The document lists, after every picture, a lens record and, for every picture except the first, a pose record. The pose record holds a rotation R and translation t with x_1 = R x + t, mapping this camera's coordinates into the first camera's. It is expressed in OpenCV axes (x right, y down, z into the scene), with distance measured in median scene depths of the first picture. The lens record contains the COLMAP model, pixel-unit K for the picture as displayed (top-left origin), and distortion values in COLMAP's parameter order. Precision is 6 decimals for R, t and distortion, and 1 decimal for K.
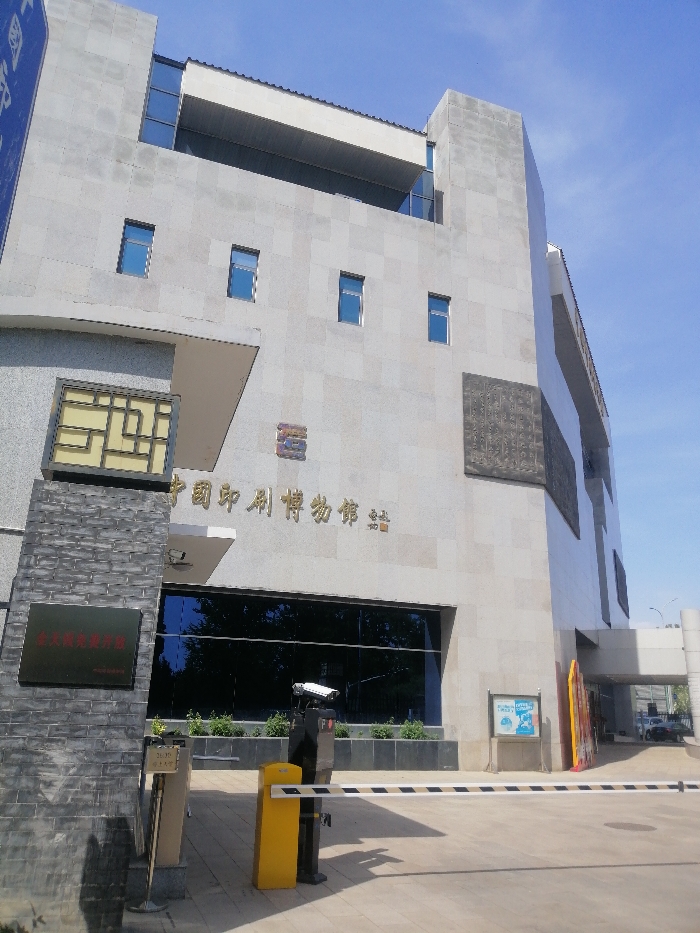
lens RADIAL K [[703.2, 0, 353.2], [0, 703.2, 467.1], [0, 0, 1]] dist [-0.003446, -0.000923]
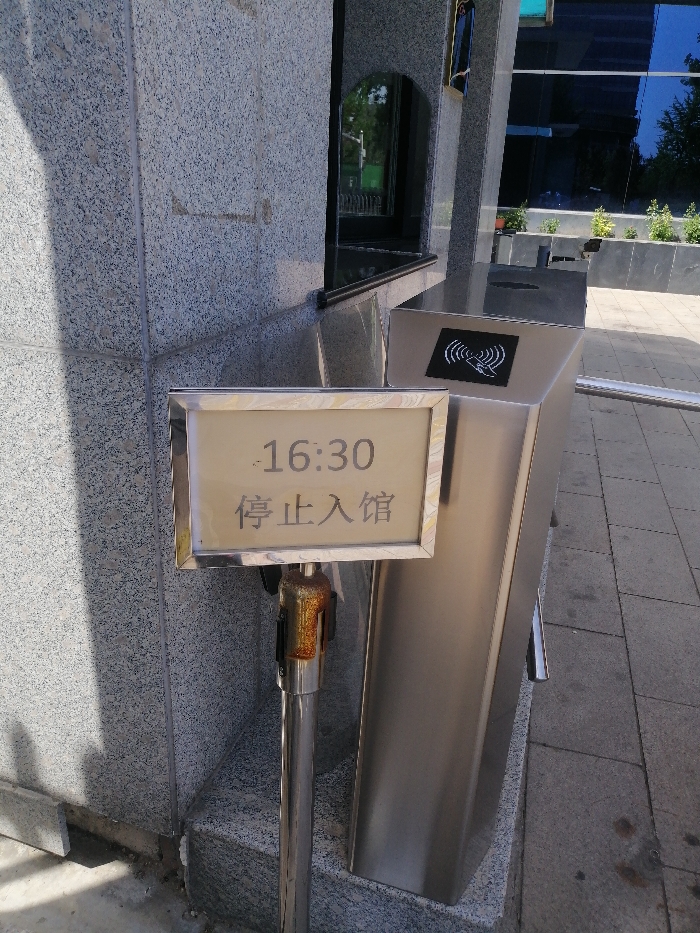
lens RADIAL K [[703.2, 0, 351.4], [0, 703.2, 467.5], [0, 0, 1]] dist [-0.003446, -0.000923]
pose [[0.820140, 0.225237, -0.525965, -0.068953], [0.161308, 0.790947, 0.590239, 0.119456], [0.548954, -0.568921, 0.612355, 0.328642]]
